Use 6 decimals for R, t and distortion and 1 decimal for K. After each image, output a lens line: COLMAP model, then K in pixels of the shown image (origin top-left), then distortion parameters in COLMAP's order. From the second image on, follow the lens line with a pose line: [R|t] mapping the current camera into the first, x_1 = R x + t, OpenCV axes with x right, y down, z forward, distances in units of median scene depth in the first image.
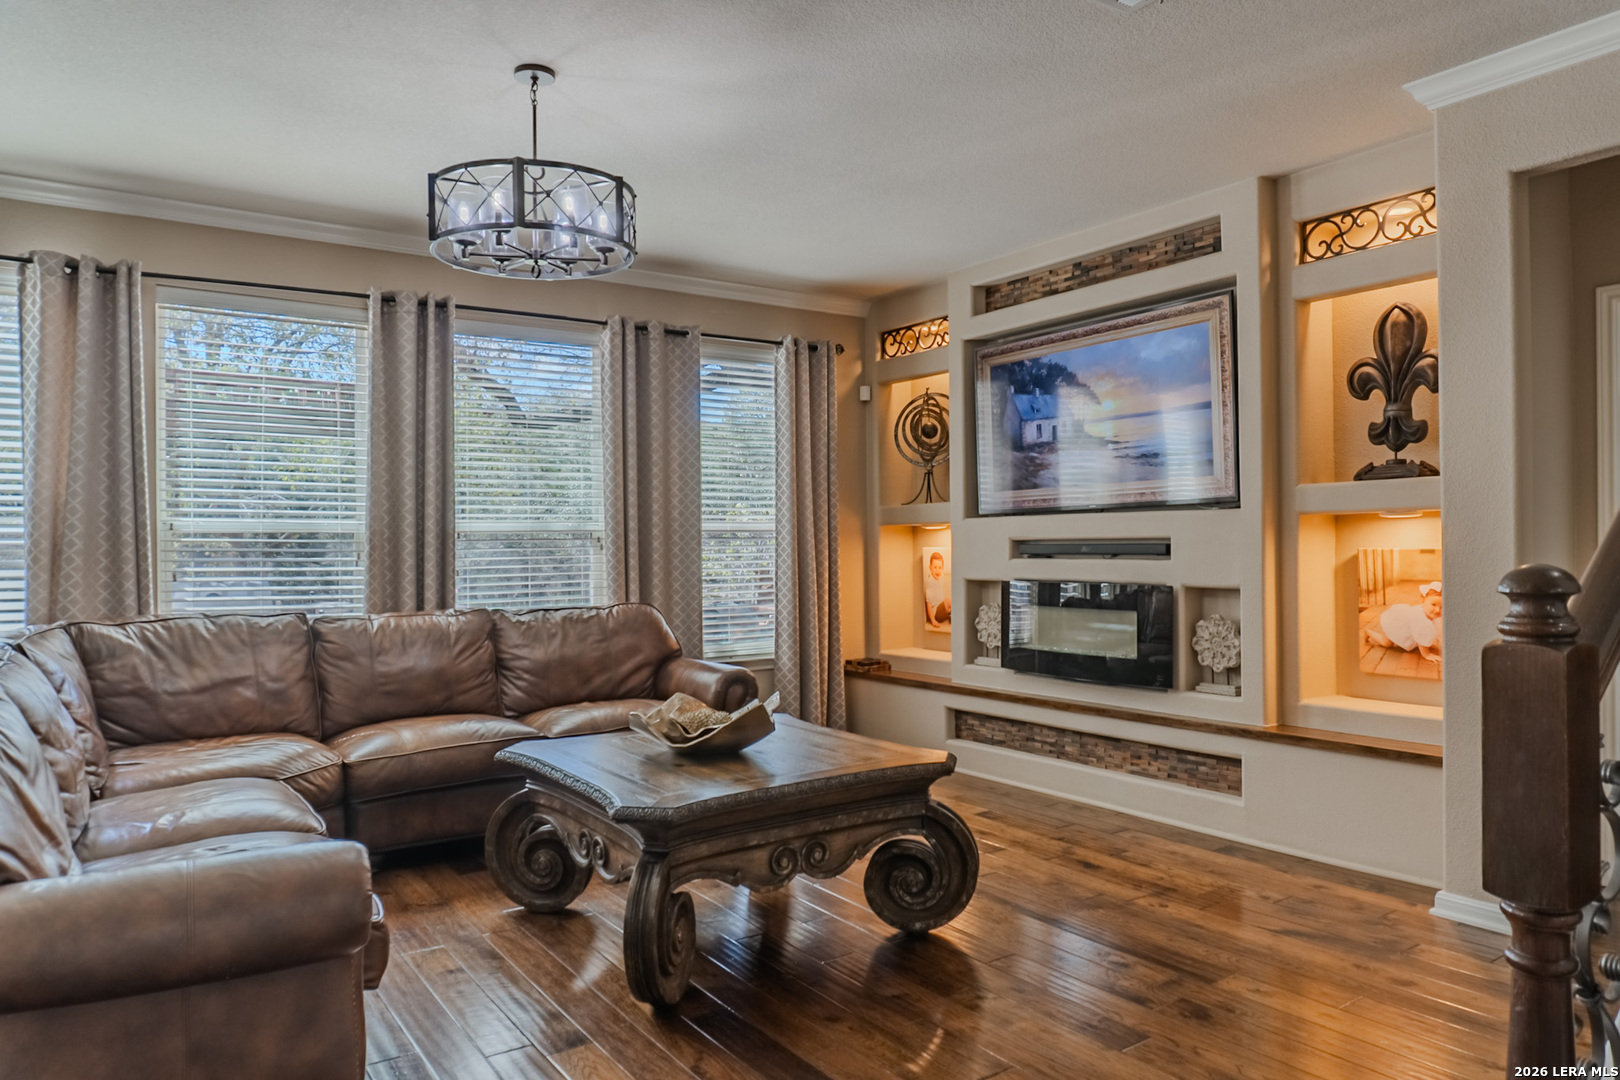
lens RADIAL K [[1080.3, 0, 806.6], [0, 1080.3, 554.5], [0, 0, 1]] dist [-0.027734, 0.001030]
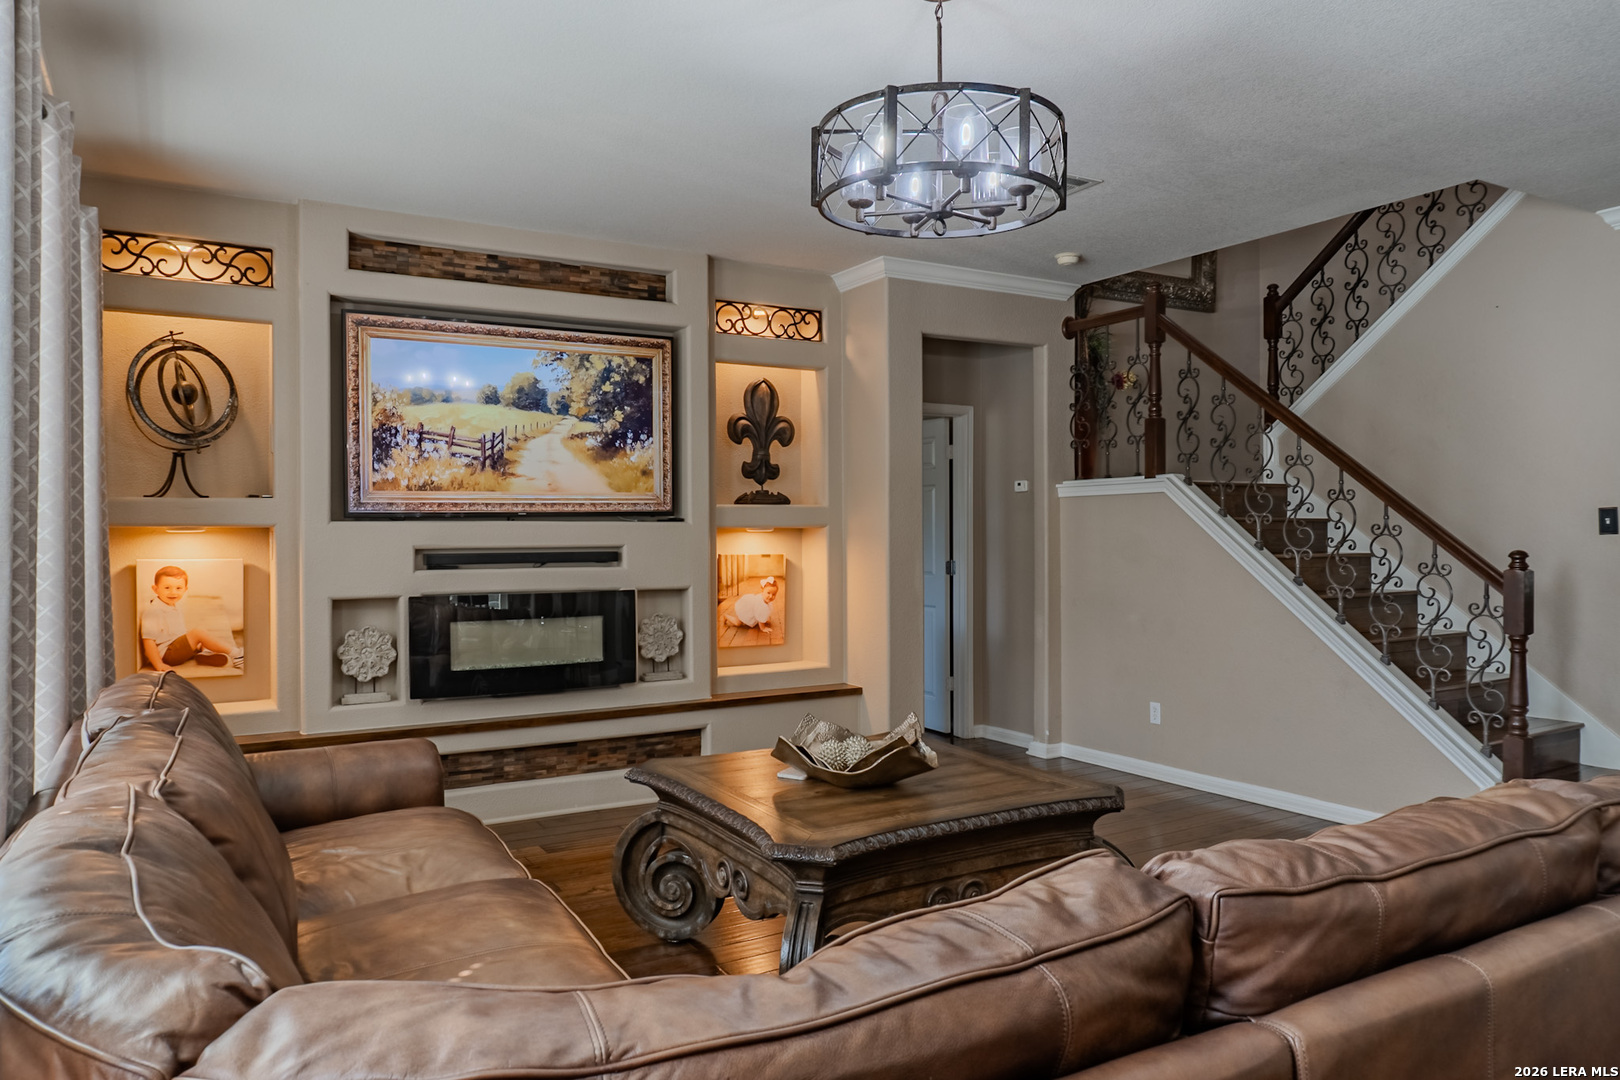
lens RADIAL K [[1080.3, 0, 809.7], [0, 1080.3, 549.0], [0, 0, 1]] dist [-0.027734, 0.001030]
pose [[0.070717, -0.002148, 0.997494, -0.793729], [0.015406, 0.999881, 0.001061, -0.011558], [-0.997377, 0.015293, 0.070741, 0.780135]]
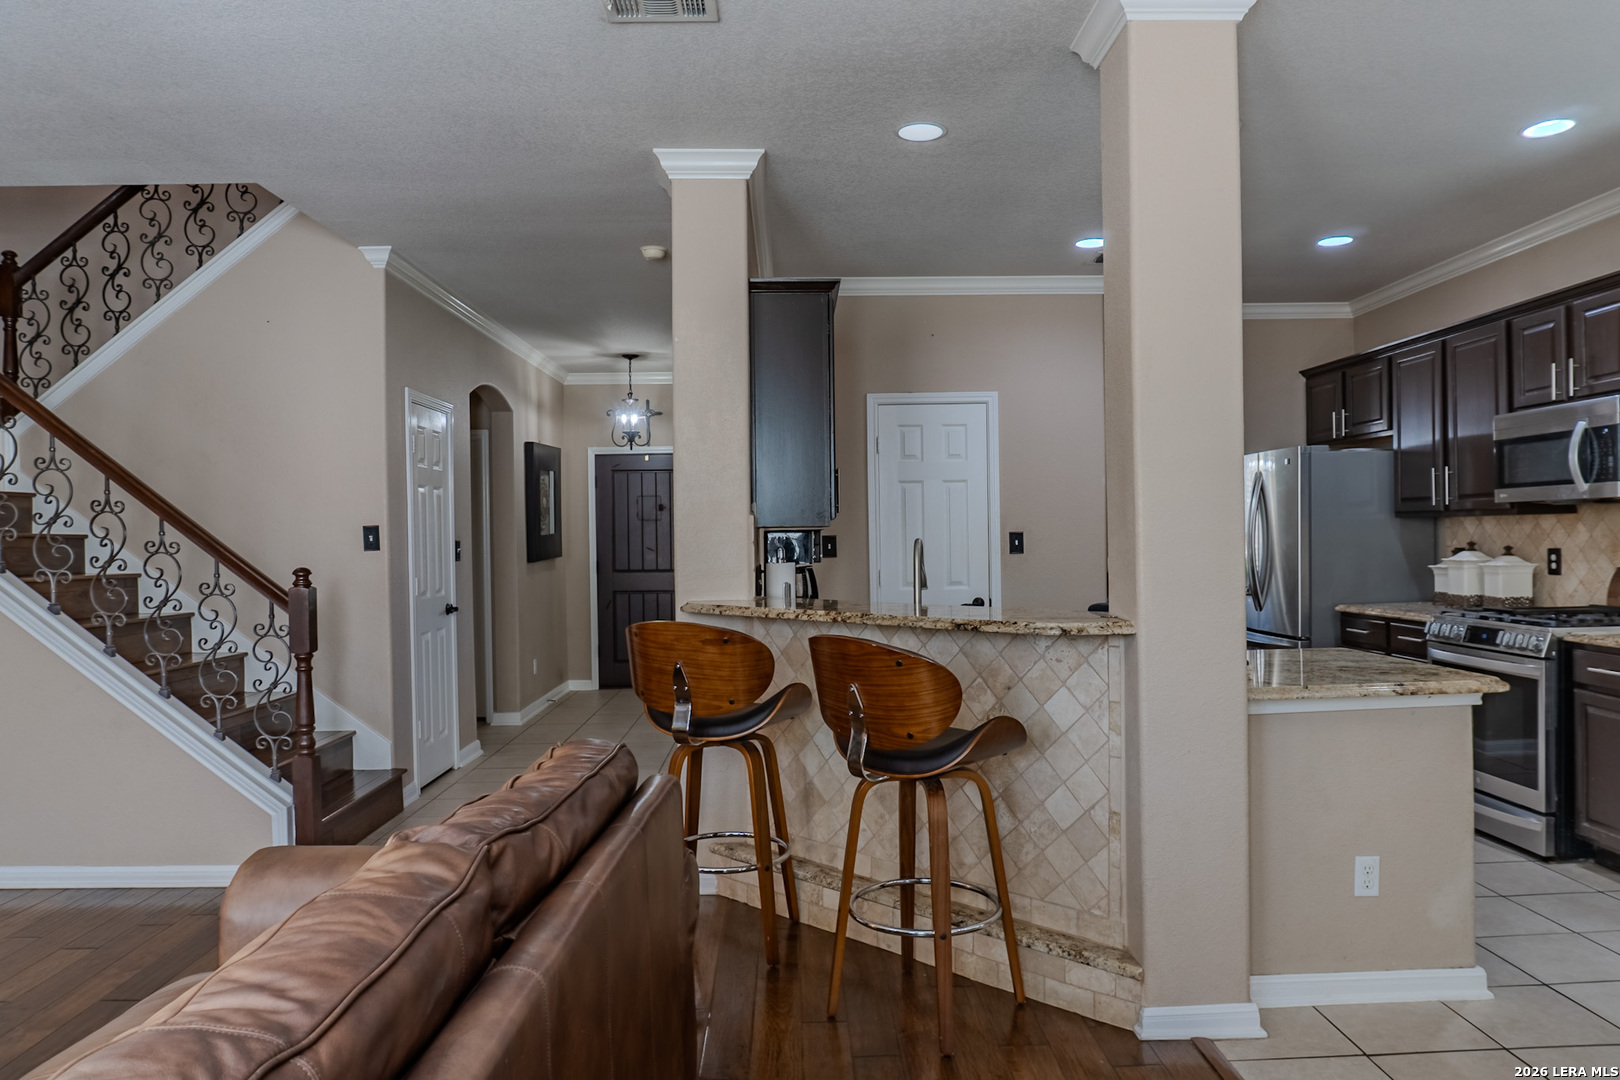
lens RADIAL K [[1080.3, 0, 807.5], [0, 1080.3, 557.7], [0, 0, 1]] dist [-0.027734, 0.001030]
pose [[-0.835694, 0.012549, 0.549052, -0.696398], [0.026635, 0.999489, 0.017697, -0.013114], [-0.548549, 0.029413, -0.835601, 0.764692]]
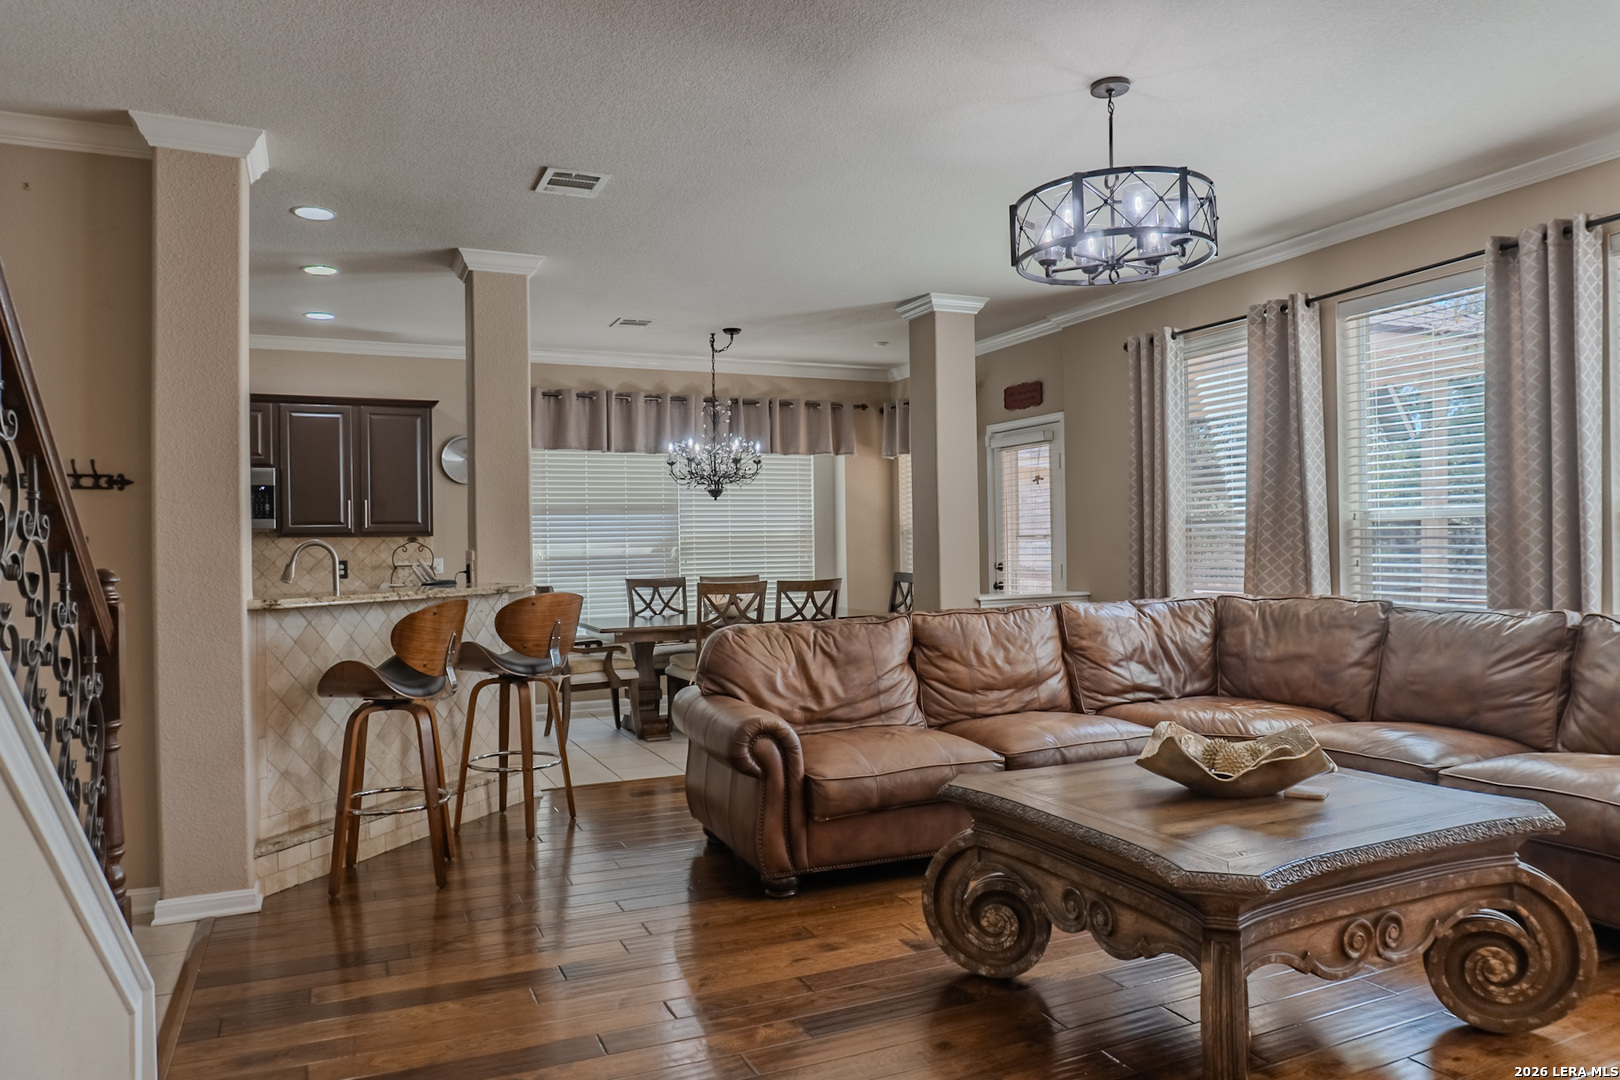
lens RADIAL K [[1080.3, 0, 804.5], [0, 1080.3, 551.7], [0, 0, 1]] dist [-0.027734, 0.001030]
pose [[-0.182999, 0.012389, -0.983035, 0.617080], [0.009296, 0.999898, 0.010871, -0.007243], [0.983069, -0.007149, -0.183096, 0.665292]]
